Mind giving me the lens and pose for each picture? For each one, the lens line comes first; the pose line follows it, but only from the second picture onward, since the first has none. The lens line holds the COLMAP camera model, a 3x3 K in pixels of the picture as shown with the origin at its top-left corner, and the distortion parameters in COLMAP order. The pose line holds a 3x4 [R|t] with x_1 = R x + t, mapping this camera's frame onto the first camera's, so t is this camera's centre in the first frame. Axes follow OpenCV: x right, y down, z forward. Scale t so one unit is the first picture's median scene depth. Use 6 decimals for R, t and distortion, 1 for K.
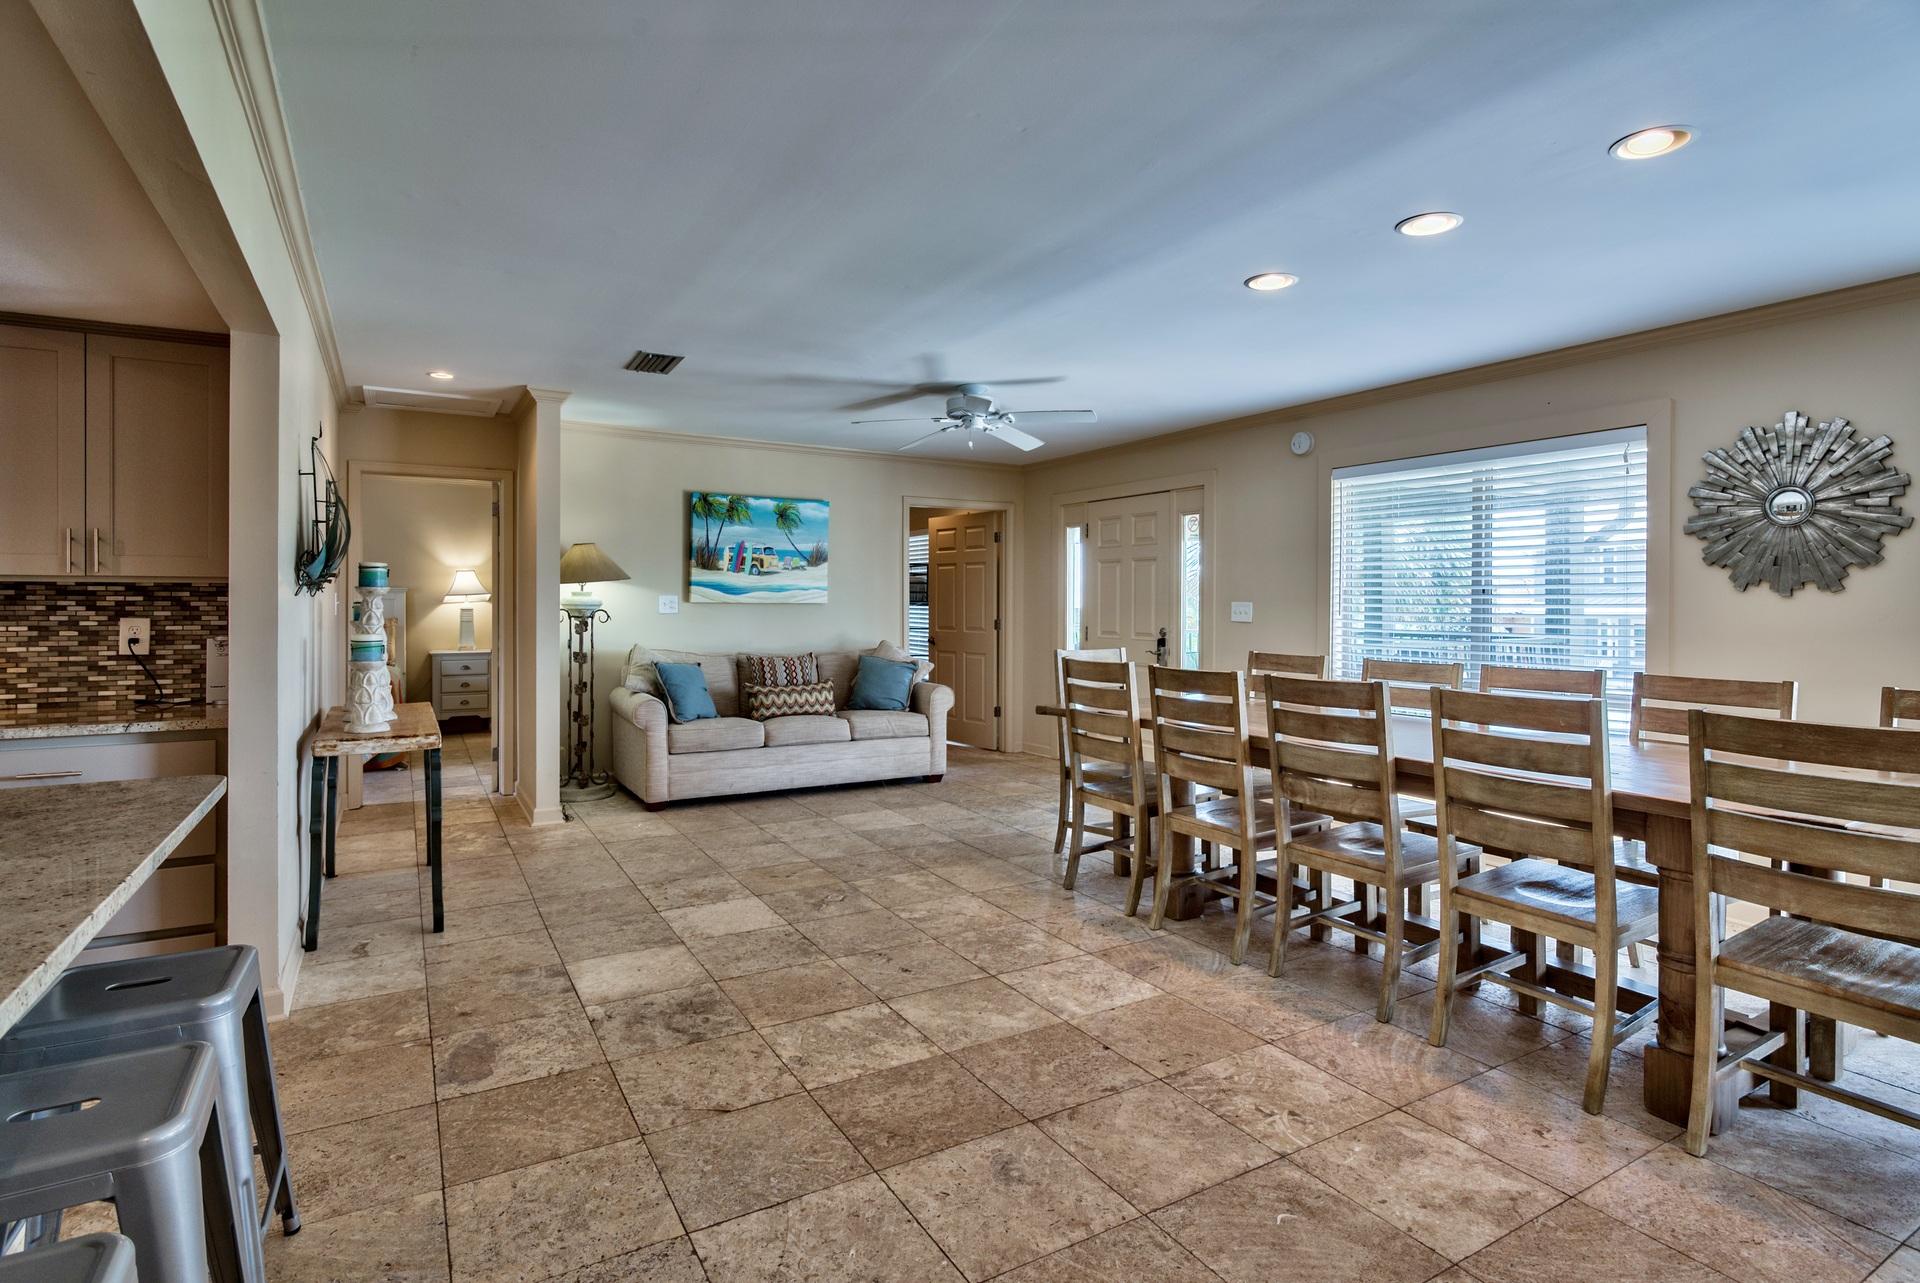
lens RADIAL K [[922.3, 0, 969.3], [0, 922.3, 611.1], [0, 0, 1]] dist [-0.002984, -0.002452]
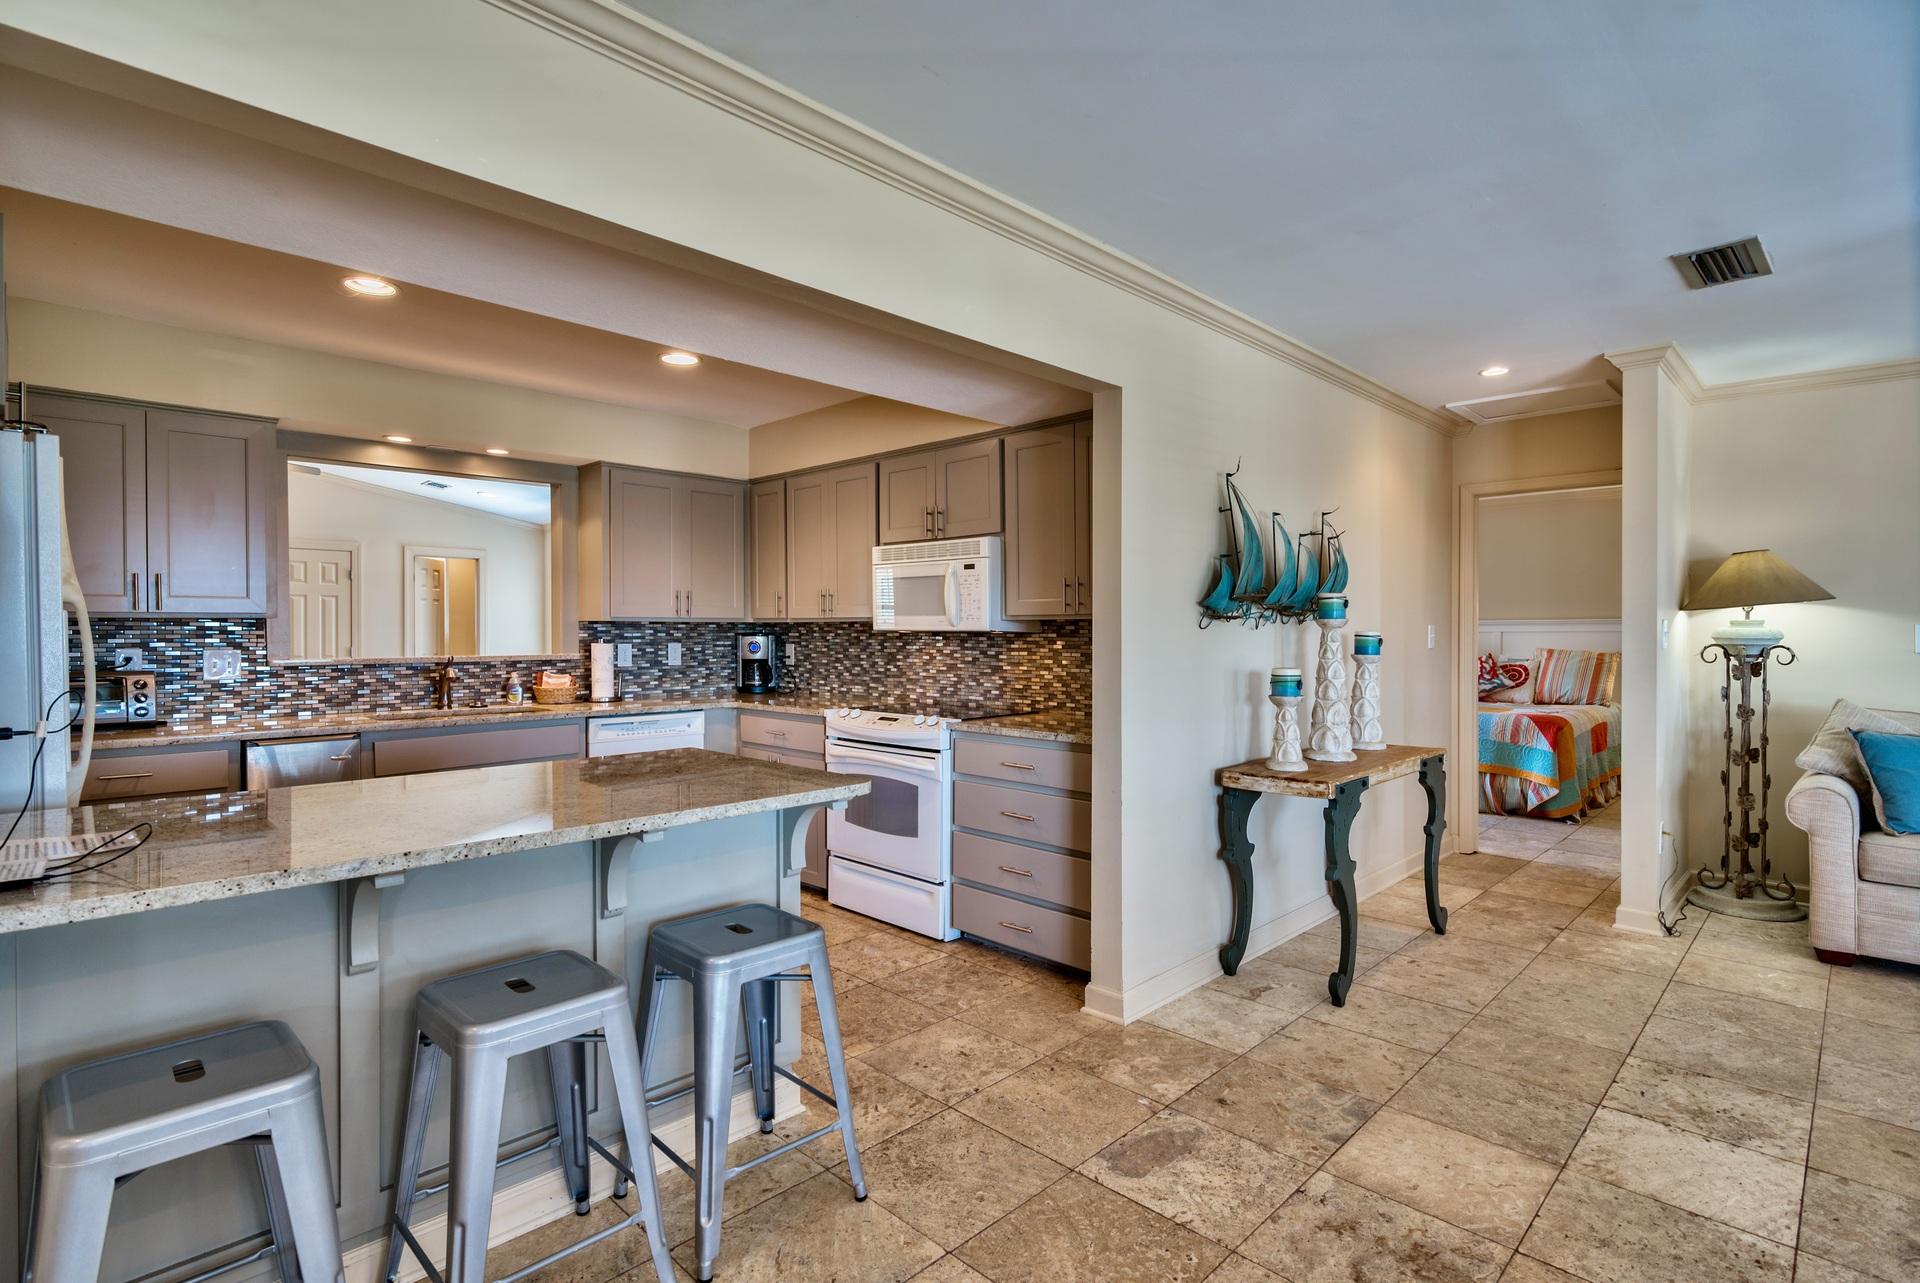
lens RADIAL K [[922.3, 0, 915.1], [0, 922.3, 645.0], [0, 0, 1]] dist [-0.002984, -0.002452]
pose [[0.261083, 0.011225, -0.965251, 0.179248], [-0.009926, 0.999911, 0.008943, -0.003999], [0.965265, 0.007246, 0.261172, 0.388506]]
